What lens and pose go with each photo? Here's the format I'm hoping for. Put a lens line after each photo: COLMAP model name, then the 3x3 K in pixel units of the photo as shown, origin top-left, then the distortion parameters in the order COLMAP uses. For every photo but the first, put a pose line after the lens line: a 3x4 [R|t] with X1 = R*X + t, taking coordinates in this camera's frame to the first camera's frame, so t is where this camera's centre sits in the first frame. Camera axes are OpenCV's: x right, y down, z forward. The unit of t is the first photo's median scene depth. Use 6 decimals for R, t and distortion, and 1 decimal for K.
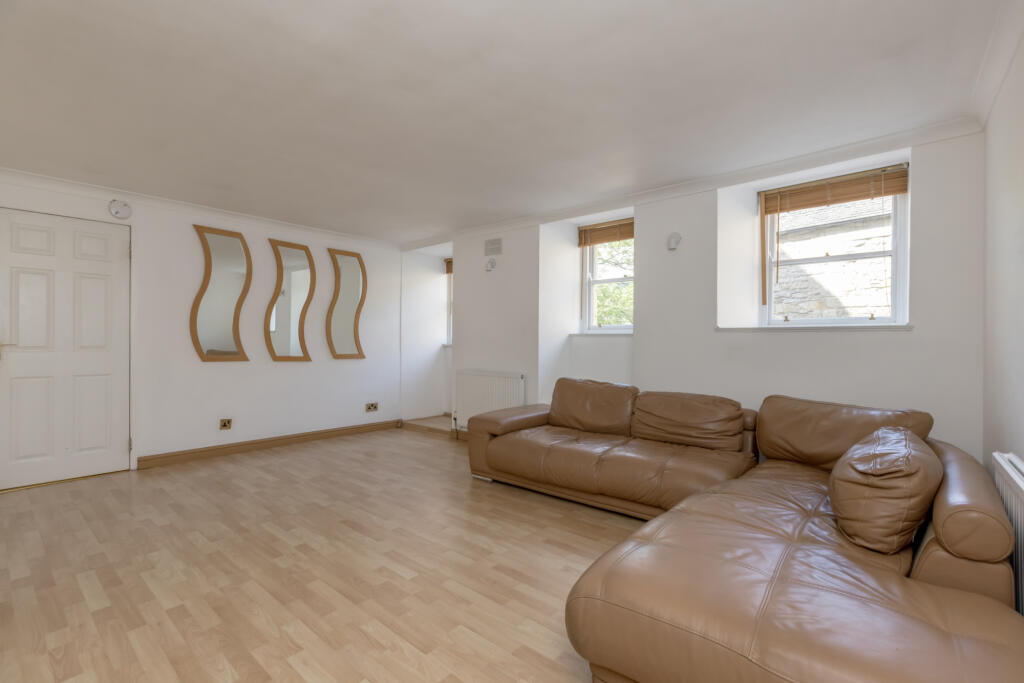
lens RADIAL K [[455.4, 0, 512.1], [0, 455.4, 340.2], [0, 0, 1]] dist [0.000608, 0.001115]
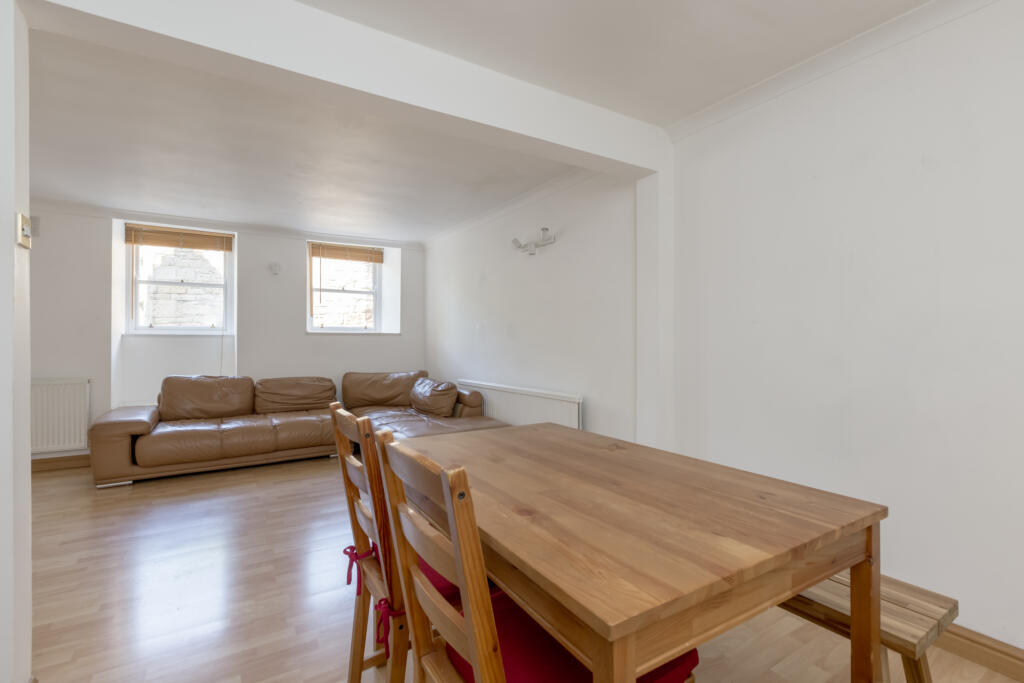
lens RADIAL K [[455.4, 0, 518.9], [0, 455.4, 339.3], [0, 0, 1]] dist [0.000608, 0.001115]
pose [[0.284214, -0.002018, 0.958759, -0.879278], [-0.002540, 0.999993, 0.002858, -0.011853], [-0.958758, -0.003247, 0.284207, -0.112125]]
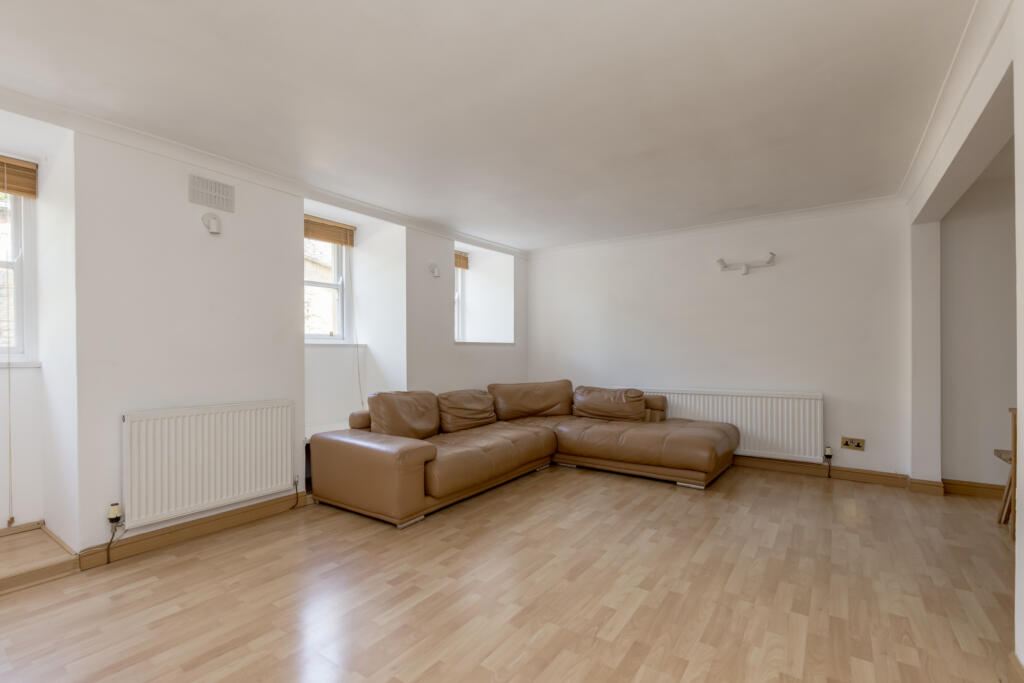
lens RADIAL K [[455.4, 0, 503.3], [0, 455.4, 345.6], [0, 0, 1]] dist [0.000608, 0.001115]
pose [[-0.074867, 0.008884, 0.997154, -1.045464], [0.001393, 0.999960, -0.008805, -0.003463], [-0.997193, 0.000730, -0.074876, 1.059847]]
